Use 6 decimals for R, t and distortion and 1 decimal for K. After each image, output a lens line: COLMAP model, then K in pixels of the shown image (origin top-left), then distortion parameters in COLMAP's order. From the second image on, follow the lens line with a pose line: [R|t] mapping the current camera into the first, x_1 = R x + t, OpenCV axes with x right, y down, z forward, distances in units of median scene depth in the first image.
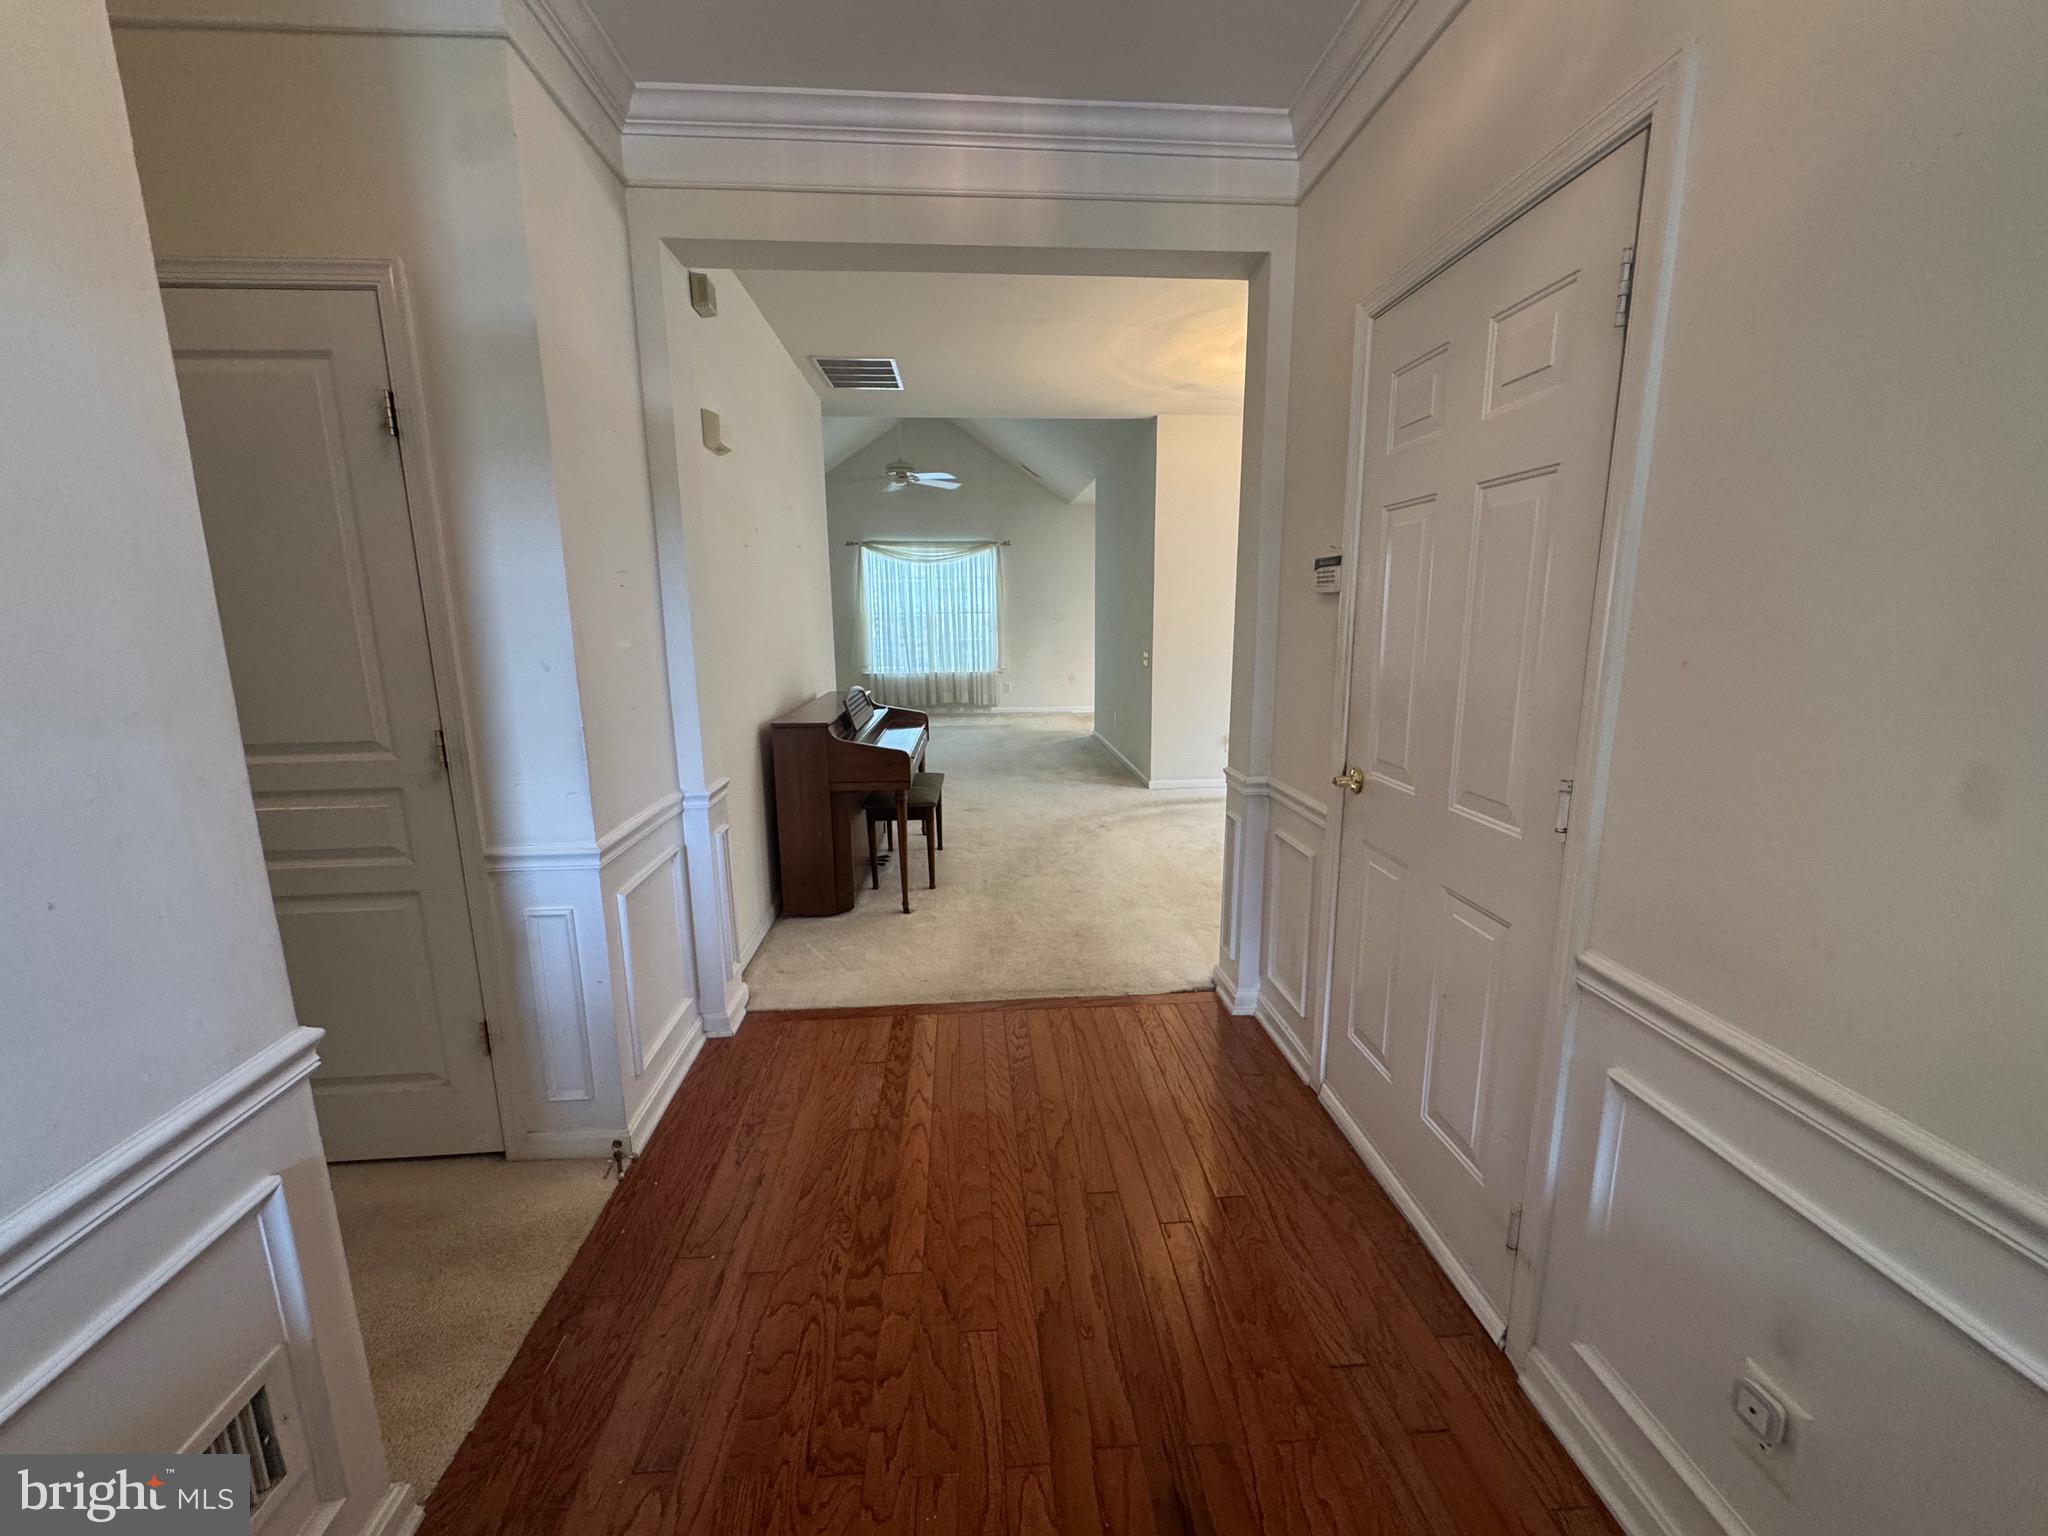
lens RADIAL K [[817.8, 0, 1025.0], [0, 817.8, 770.9], [0, 0, 1]] dist [-0.013459, -0.000586]
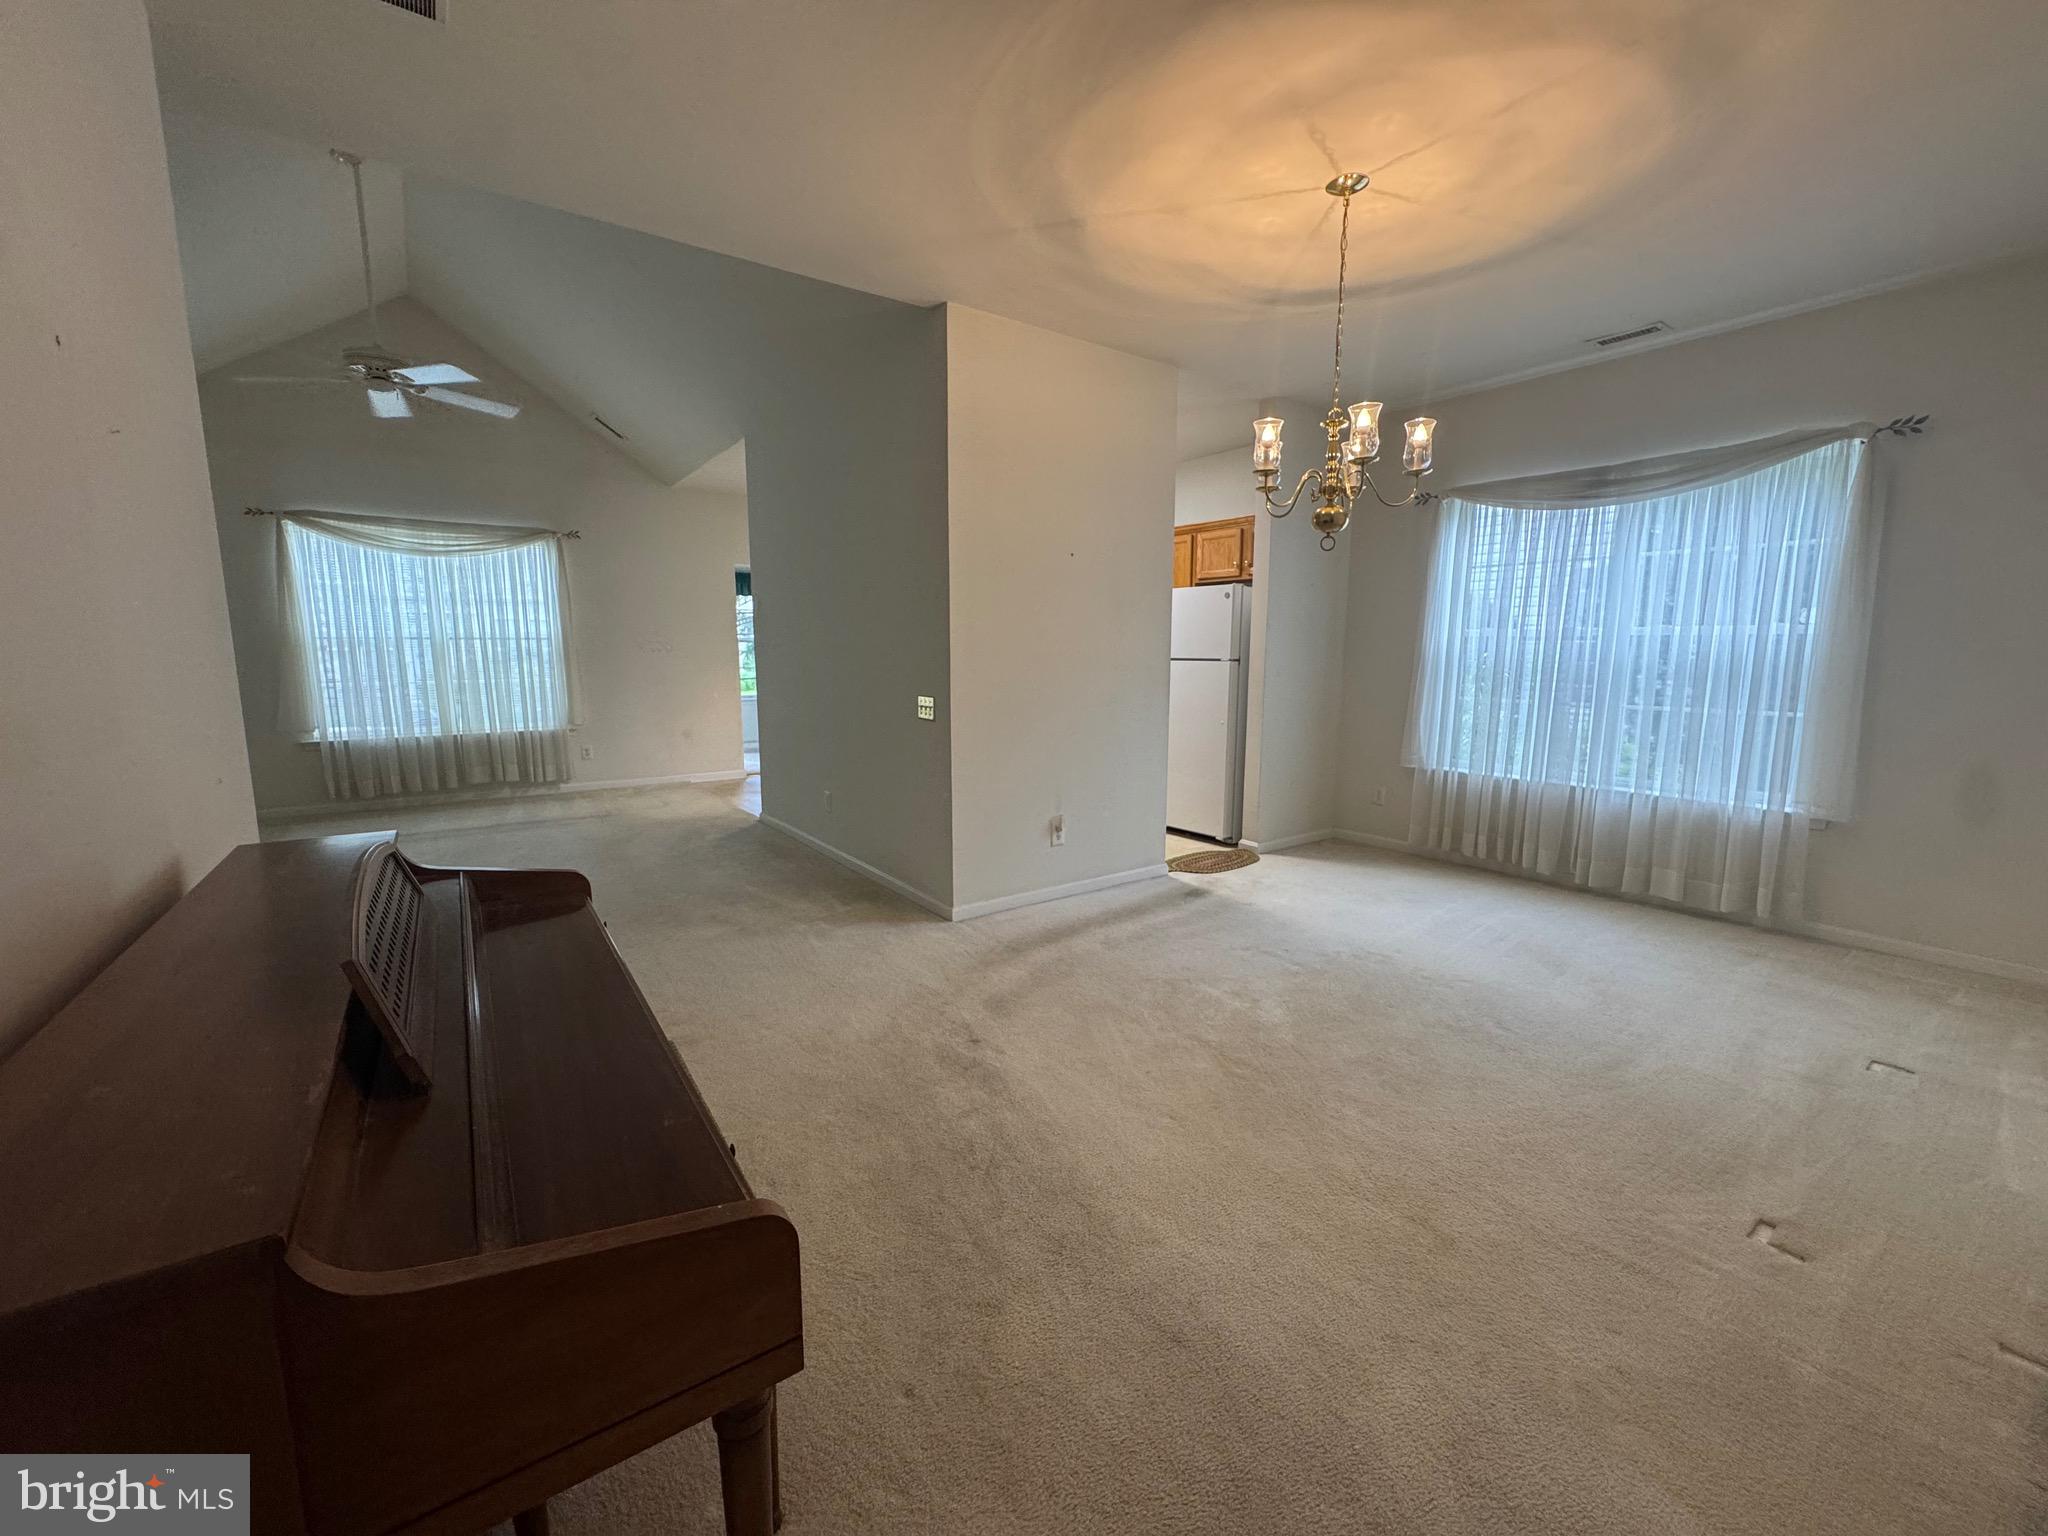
lens RADIAL K [[817.8, 0, 1024.4], [0, 817.8, 772.3], [0, 0, 1]] dist [-0.013459, -0.000586]
pose [[0.852498, -0.068896, 0.518171, -0.065420], [0.091971, 0.995582, -0.018939, -0.042961], [-0.514577, 0.063802, 0.855067, 0.270084]]
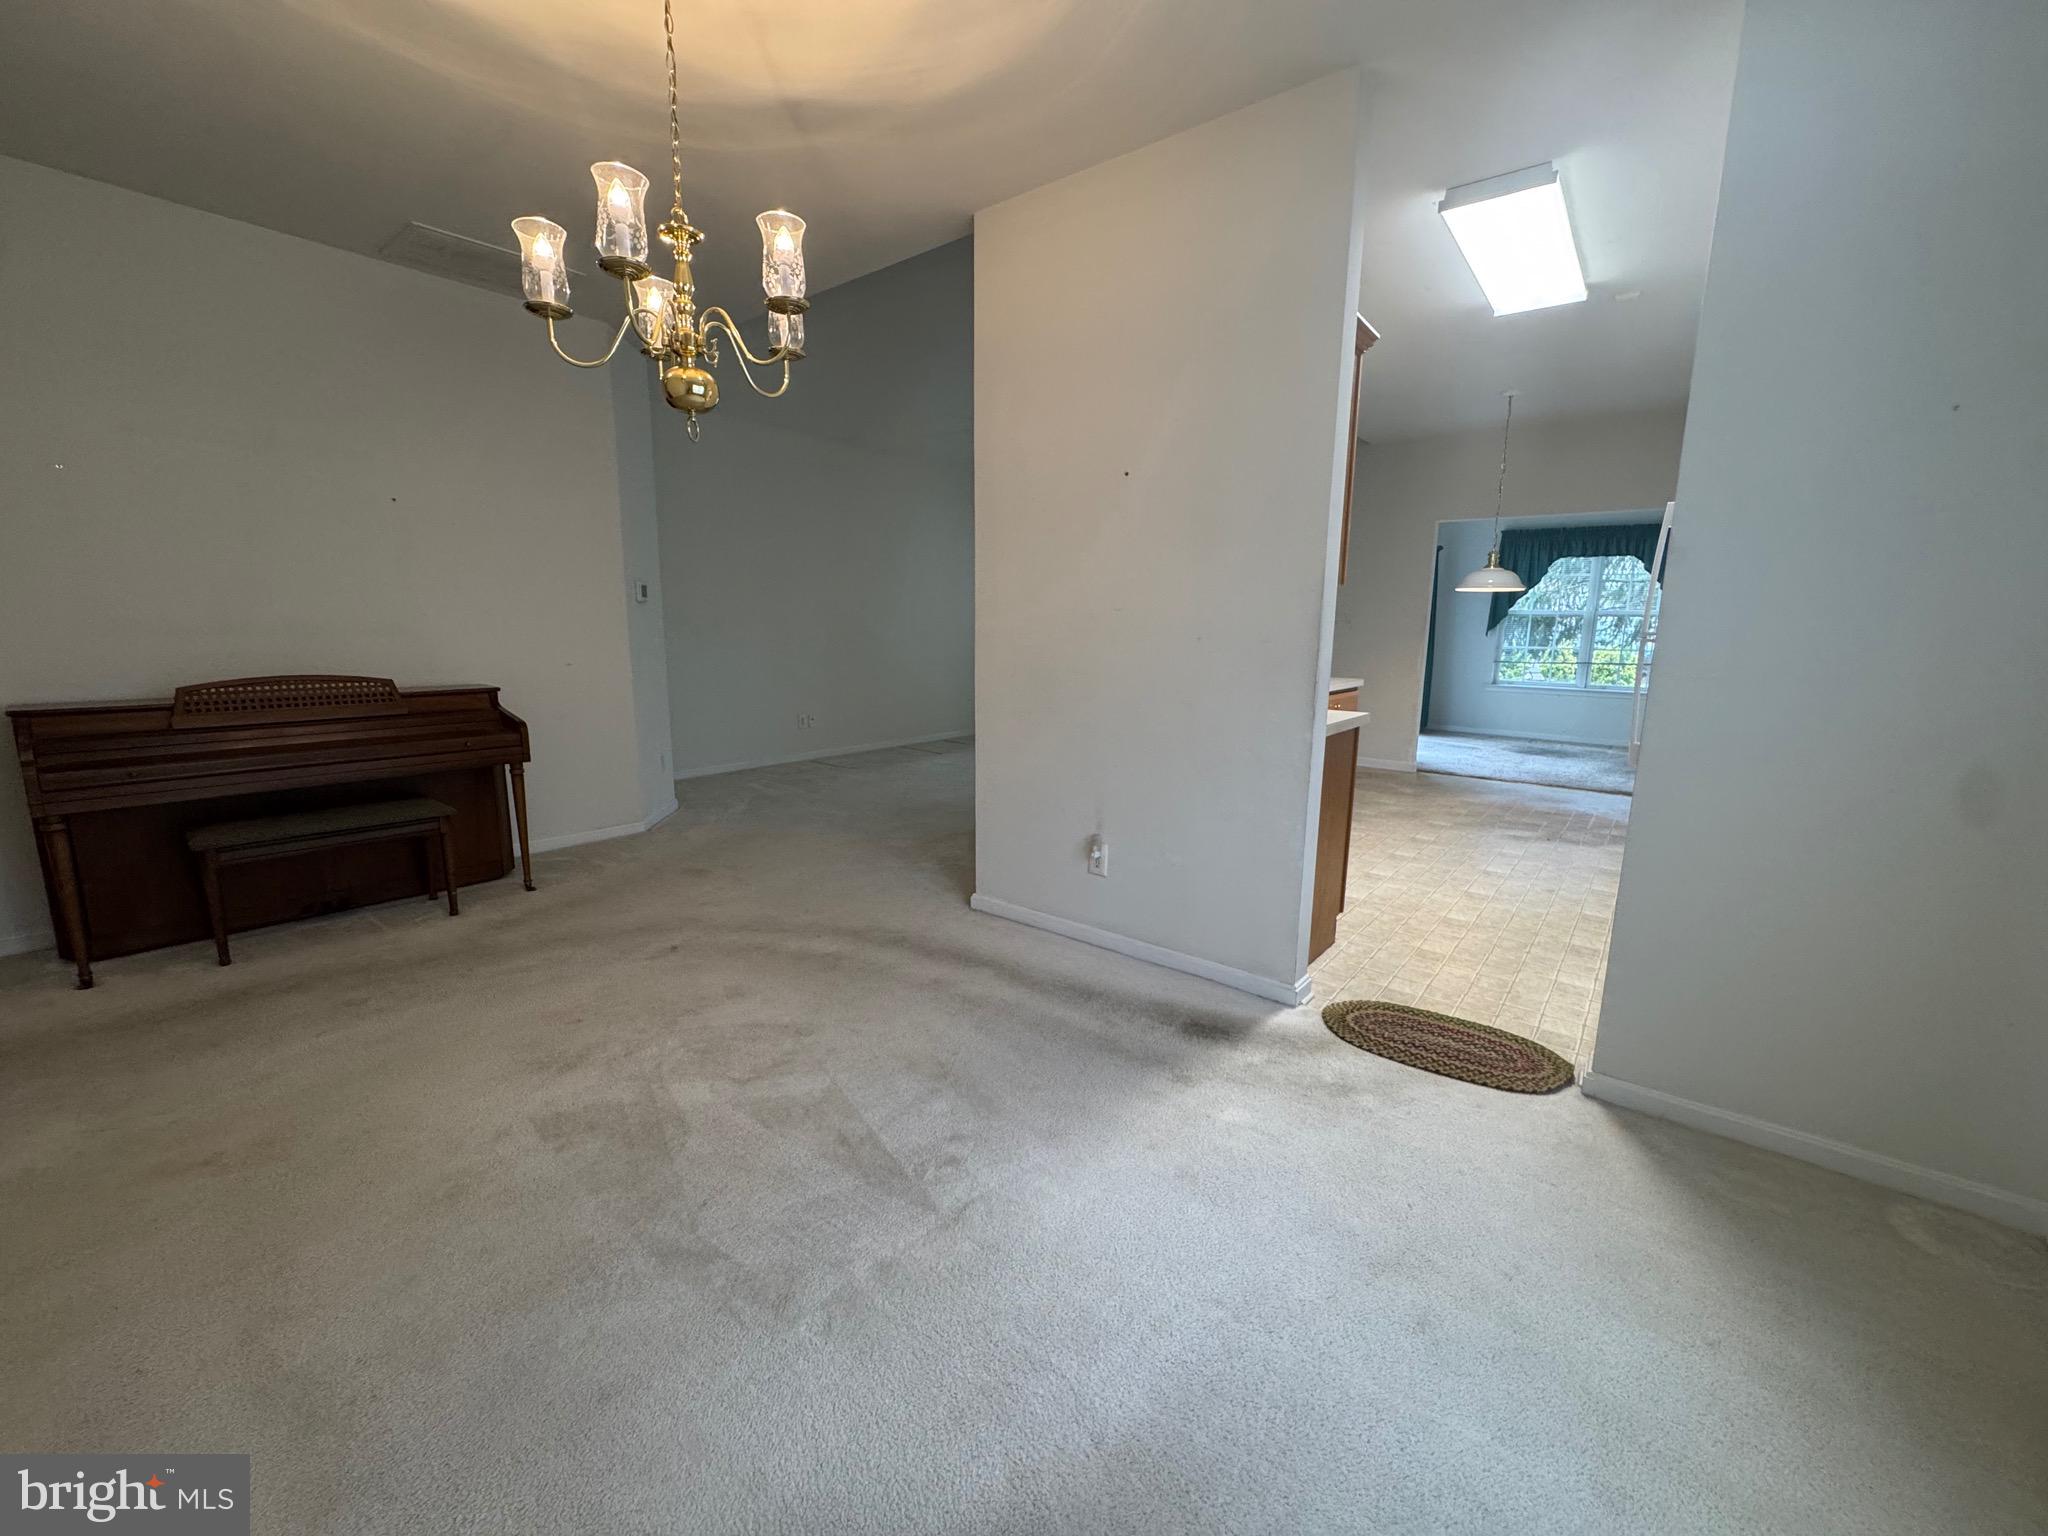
lens RADIAL K [[817.8, 0, 1024.1], [0, 817.8, 772.7], [0, 0, 1]] dist [-0.013459, -0.000586]
pose [[0.729021, 0.135999, -0.670844, 0.326504], [-0.144751, 0.988529, 0.043099, -0.059118], [0.669011, 0.065686, 0.740345, 0.365347]]
